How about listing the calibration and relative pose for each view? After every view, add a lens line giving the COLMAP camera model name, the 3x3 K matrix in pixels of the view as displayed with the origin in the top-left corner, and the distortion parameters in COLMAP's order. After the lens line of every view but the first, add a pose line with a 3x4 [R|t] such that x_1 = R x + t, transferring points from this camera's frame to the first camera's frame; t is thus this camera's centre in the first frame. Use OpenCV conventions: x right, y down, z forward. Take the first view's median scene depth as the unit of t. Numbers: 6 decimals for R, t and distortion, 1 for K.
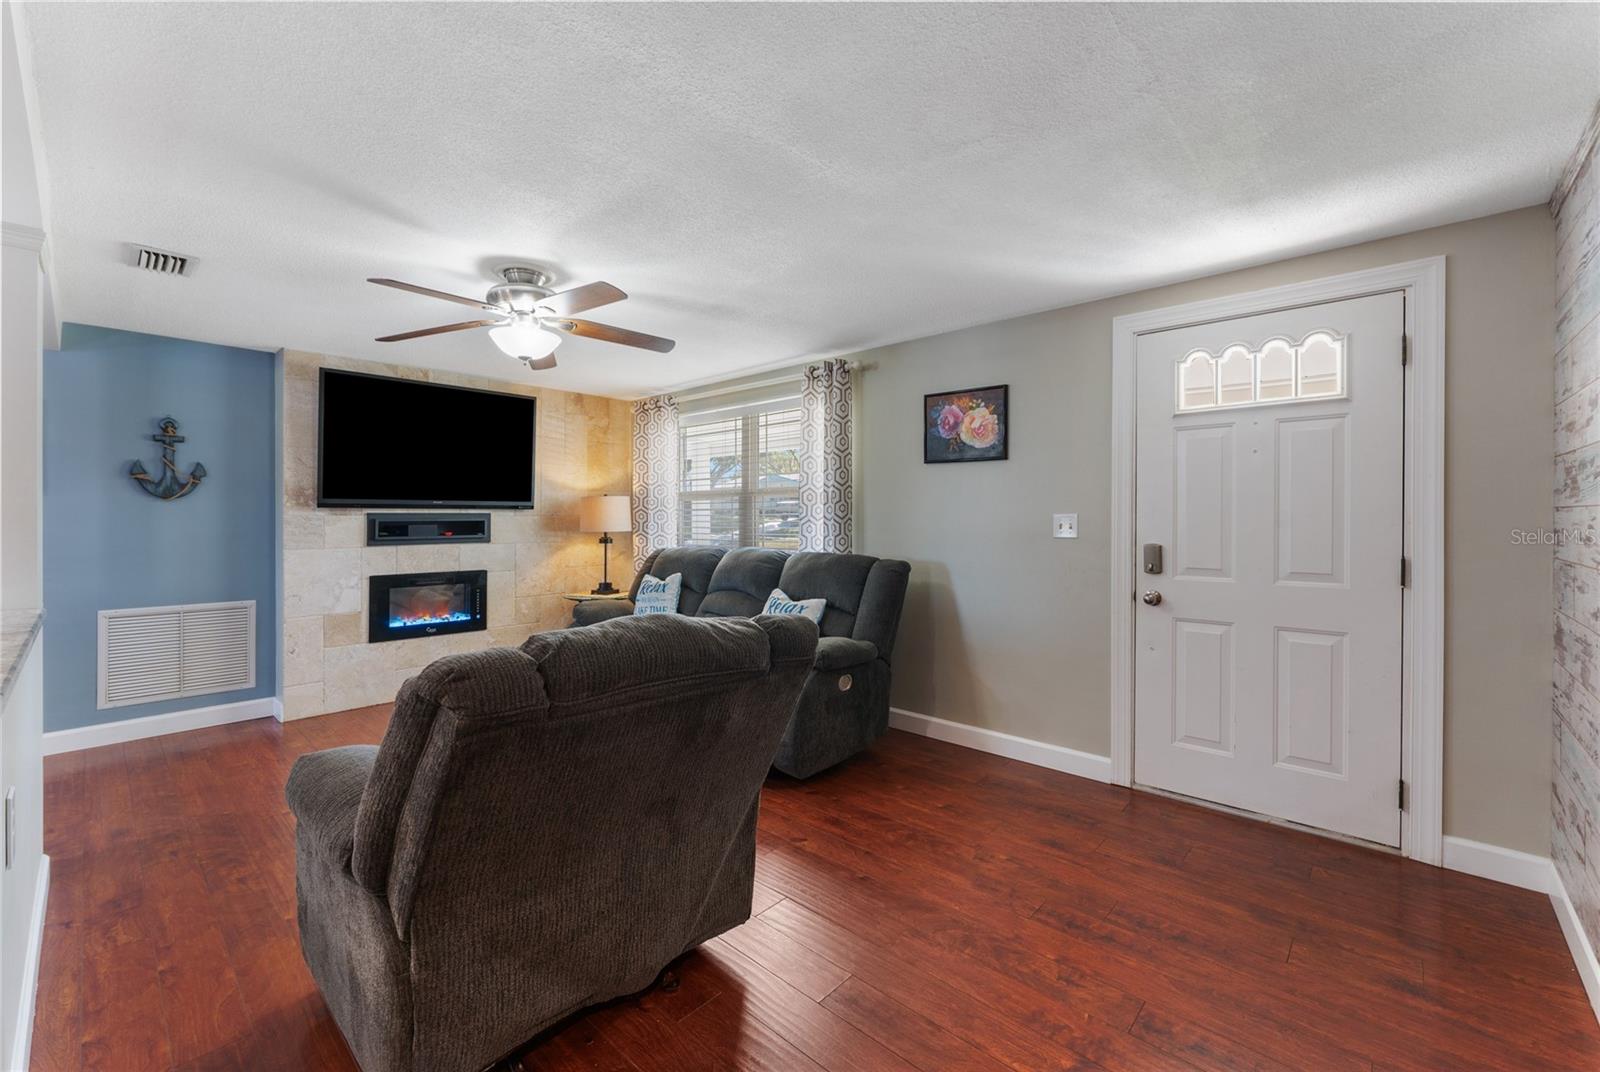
lens RADIAL K [[672.3, 0, 867.7], [0, 672.3, 520.2], [0, 0, 1]] dist [-0.013170, -0.000190]
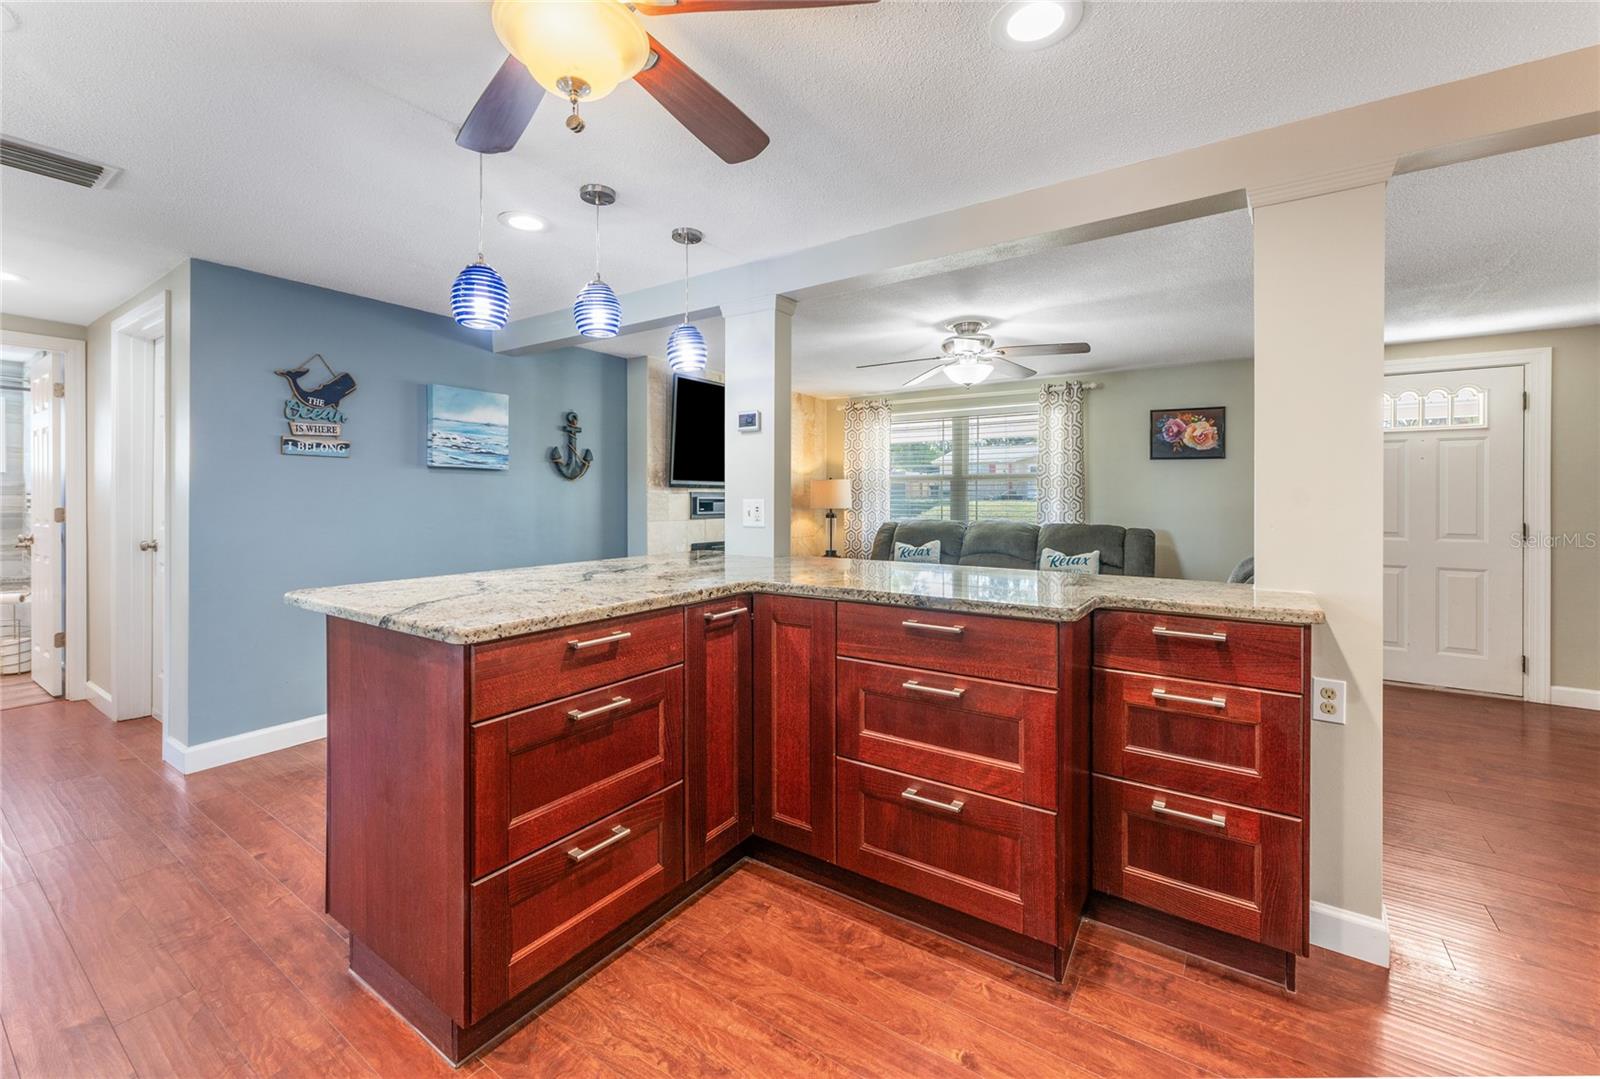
lens RADIAL K [[678.3, 0, 833.6], [0, 678.3, 500.2], [0, 0, 1]] dist [-0.000331, -0.000263]
pose [[0.989738, 0.005970, 0.142770, -0.770449], [-0.005741, 0.999981, -0.002014, 0.006263], [-0.142780, 0.001173, 0.989754, -0.295867]]
